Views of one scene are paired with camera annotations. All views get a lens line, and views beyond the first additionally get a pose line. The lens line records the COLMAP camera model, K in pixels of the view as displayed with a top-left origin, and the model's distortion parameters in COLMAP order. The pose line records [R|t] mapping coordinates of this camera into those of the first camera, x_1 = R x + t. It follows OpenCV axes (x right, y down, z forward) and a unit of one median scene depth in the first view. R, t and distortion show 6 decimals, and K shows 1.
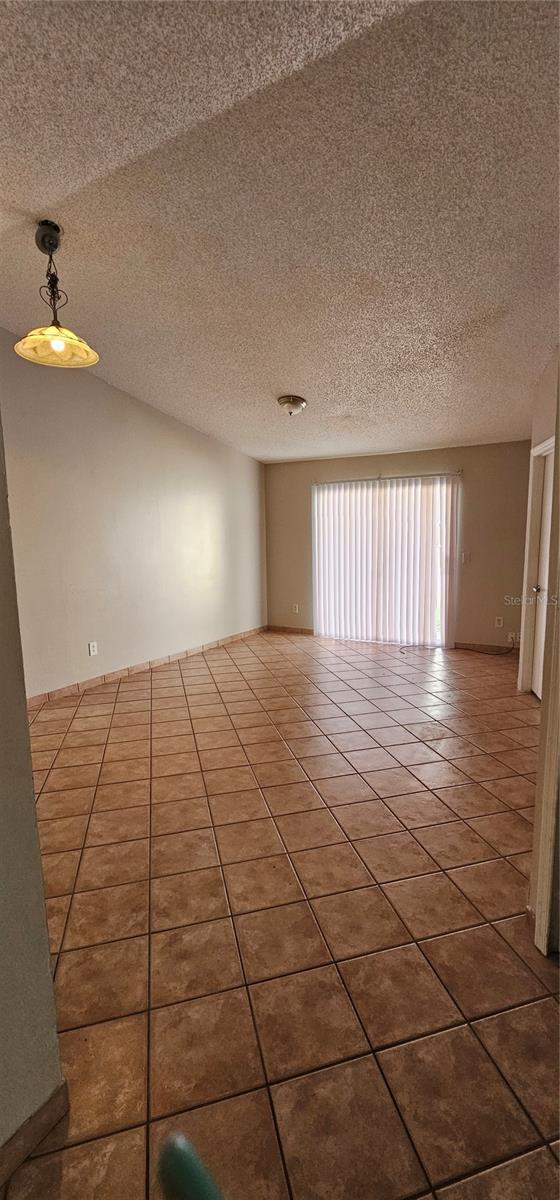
lens RADIAL K [[492.6, 0, 280.0], [0, 492.6, 600.0], [0, 0, 1]] dist [0.000168, 0.000063]
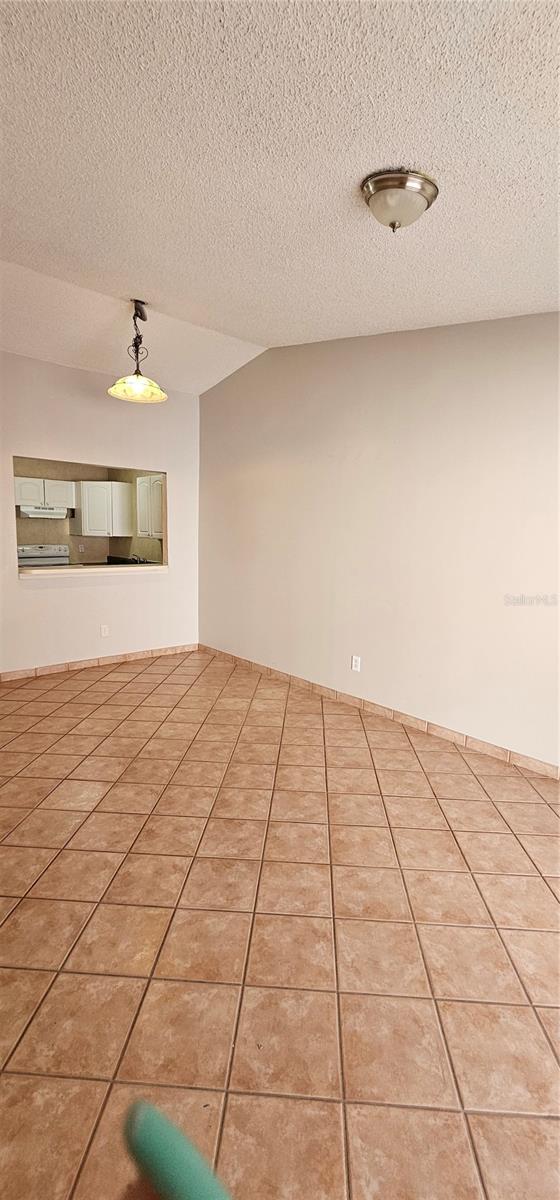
lens RADIAL K [[492.6, 0, 280.0], [0, 492.6, 600.0], [0, 0, 1]] dist [0.000168, 0.000063]
pose [[-0.314065, 0.142355, -0.938668, 0.592334], [-0.134890, 0.971974, 0.192538, -0.203549], [0.939770, 0.187086, -0.286061, 1.421383]]
